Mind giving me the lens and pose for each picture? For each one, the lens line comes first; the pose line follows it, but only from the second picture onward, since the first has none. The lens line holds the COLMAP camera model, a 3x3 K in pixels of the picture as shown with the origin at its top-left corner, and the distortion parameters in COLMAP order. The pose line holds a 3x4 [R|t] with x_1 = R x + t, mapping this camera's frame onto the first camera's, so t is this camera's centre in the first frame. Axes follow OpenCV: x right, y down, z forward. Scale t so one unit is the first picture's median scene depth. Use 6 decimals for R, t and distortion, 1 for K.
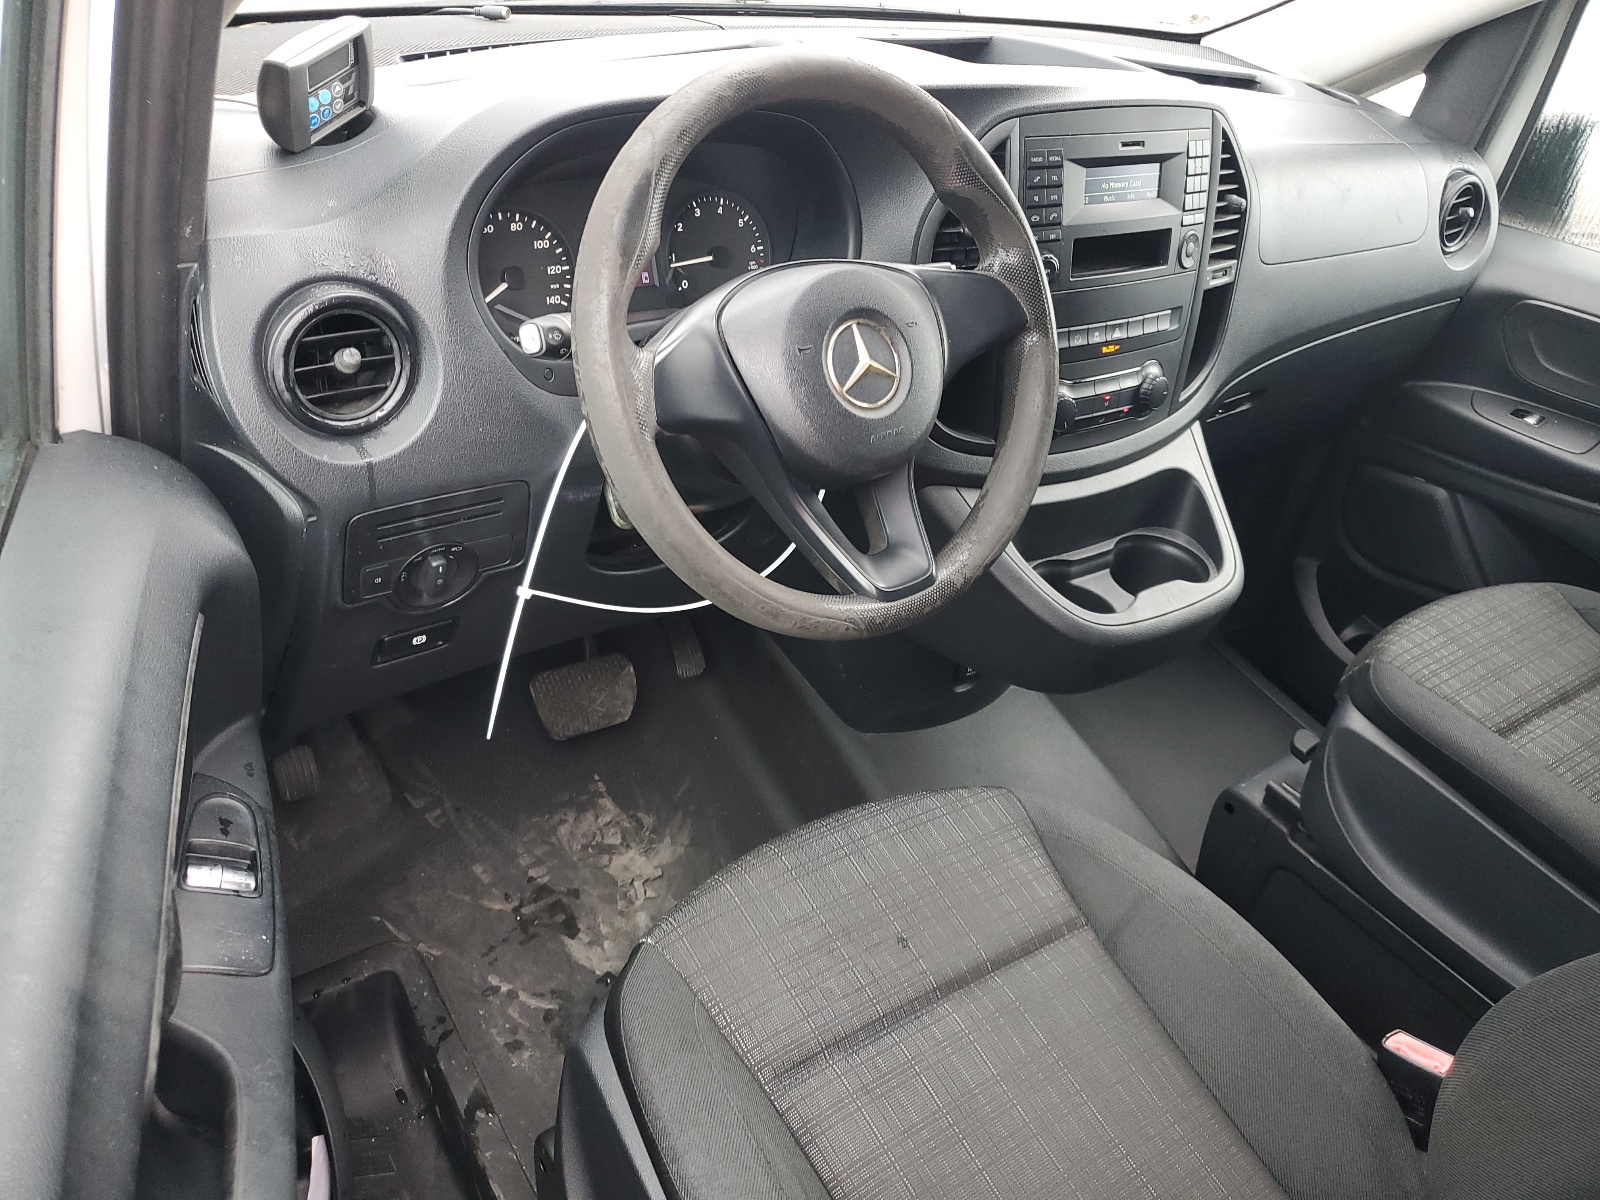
lens RADIAL K [[1234.7, 0, 800.0], [0, 1234.7, 600.0], [0, 0, 1]] dist [0.040680, -0.000066]
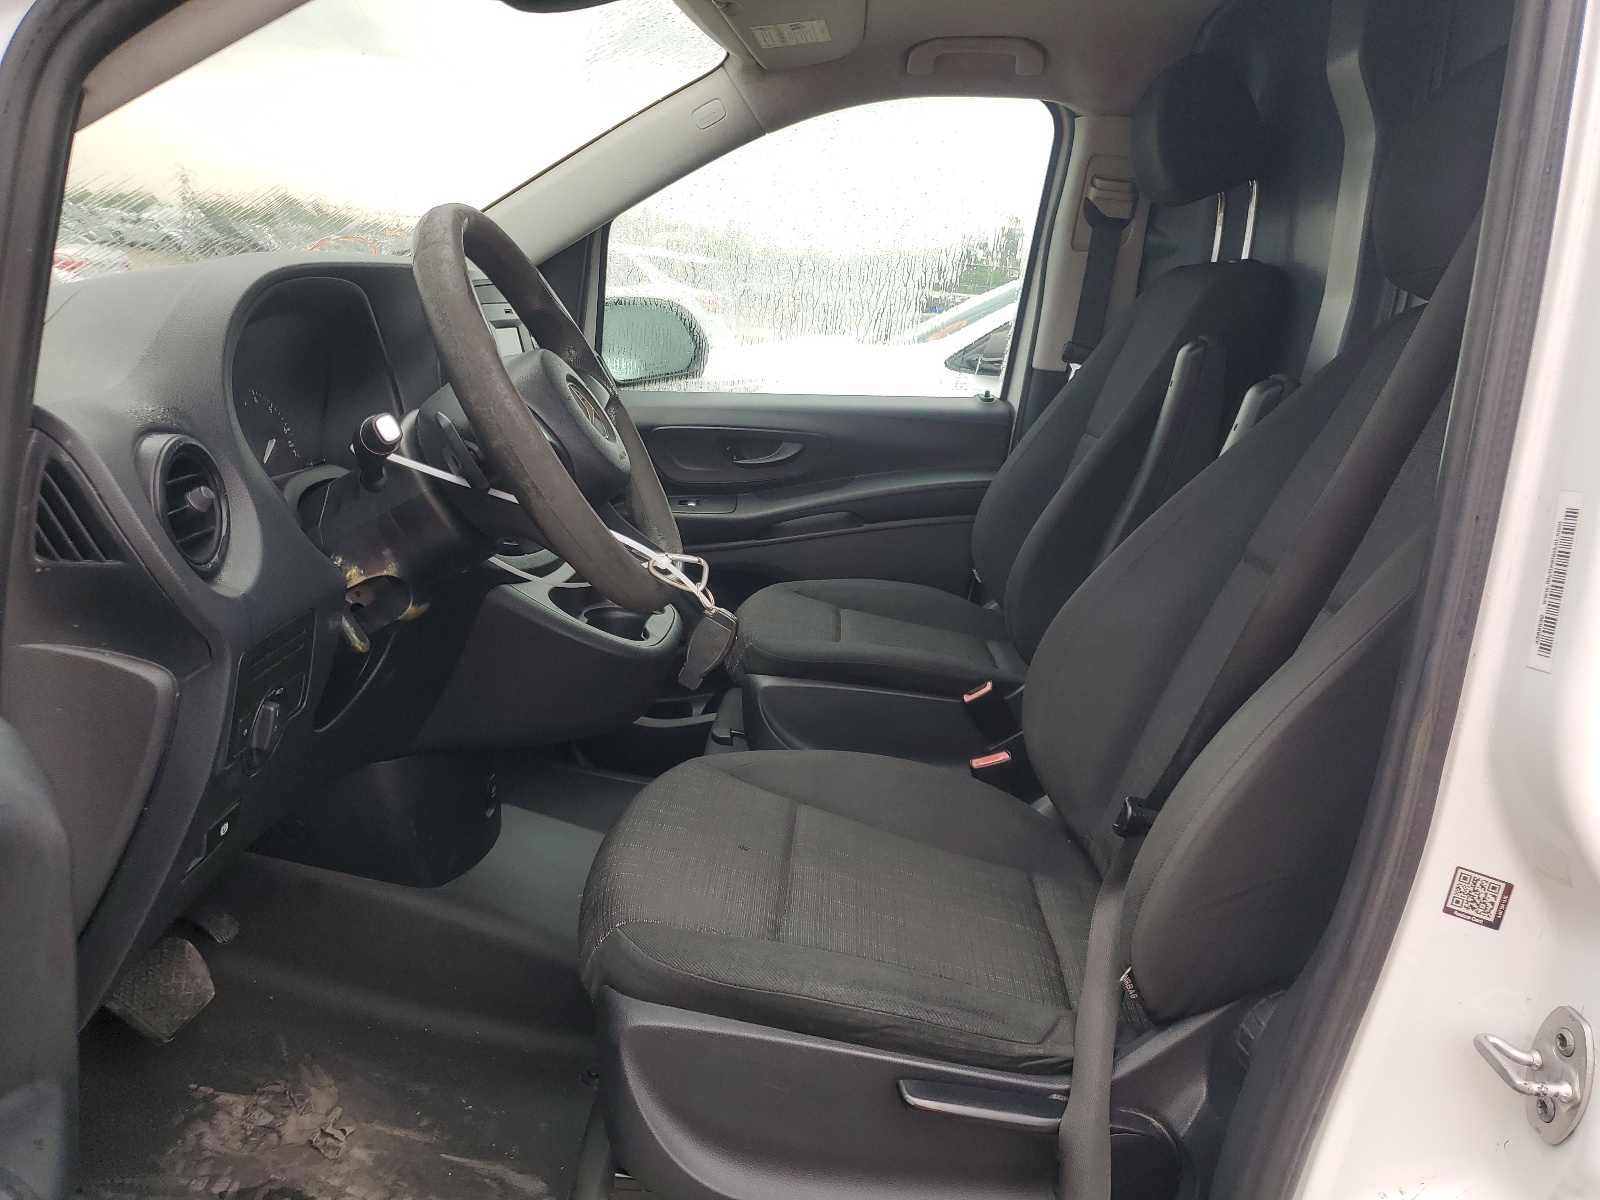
lens RADIAL K [[1204.6, 0, 800.0], [0, 1204.6, 600.0], [0, 0, 1]] dist [0.001047, 0.000188]
pose [[0.612454, -0.291493, 0.734801, -0.448426], [0.473868, 0.879387, -0.046117, 0.088113], [-0.632731, 0.376444, 0.676714, 0.026226]]
